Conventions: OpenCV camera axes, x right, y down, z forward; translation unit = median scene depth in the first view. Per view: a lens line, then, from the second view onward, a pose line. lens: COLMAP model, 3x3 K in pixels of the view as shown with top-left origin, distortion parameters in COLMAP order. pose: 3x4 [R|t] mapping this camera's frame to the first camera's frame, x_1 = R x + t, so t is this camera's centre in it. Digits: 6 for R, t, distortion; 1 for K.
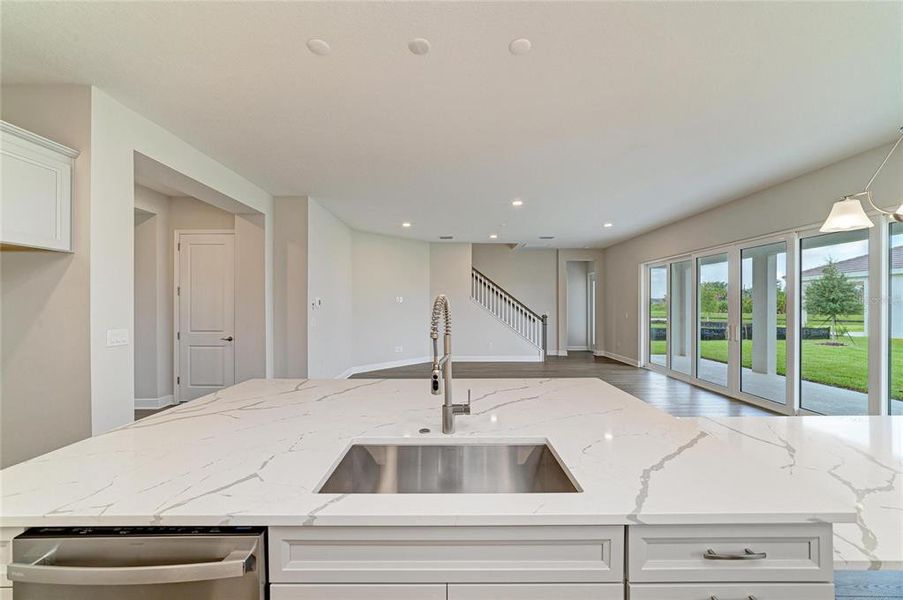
lens RADIAL K [[349.5, 0, 454.7], [0, 349.5, 305.1], [0, 0, 1]] dist [-0.000725, -0.000039]
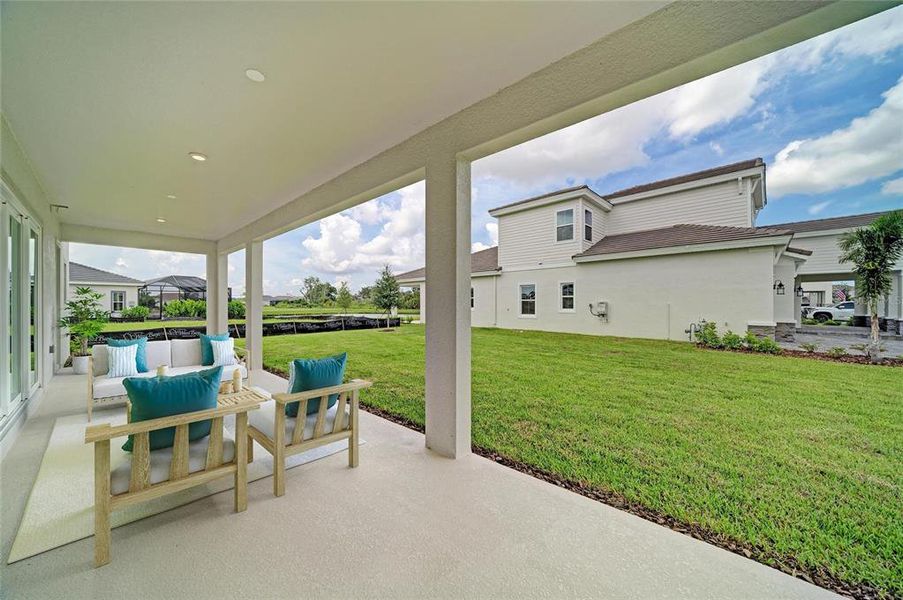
lens RADIAL K [[334.4, 0, 457.2], [0, 334.4, 303.1], [0, 0, 1]] dist [-0.000326, 0.000000]
pose [[0.683525, -0.000820, 0.729927, 0.285203], [0.001488, 0.999999, -0.000270, 0.008541], [-0.729926, 0.001271, 0.683525, -0.029276]]
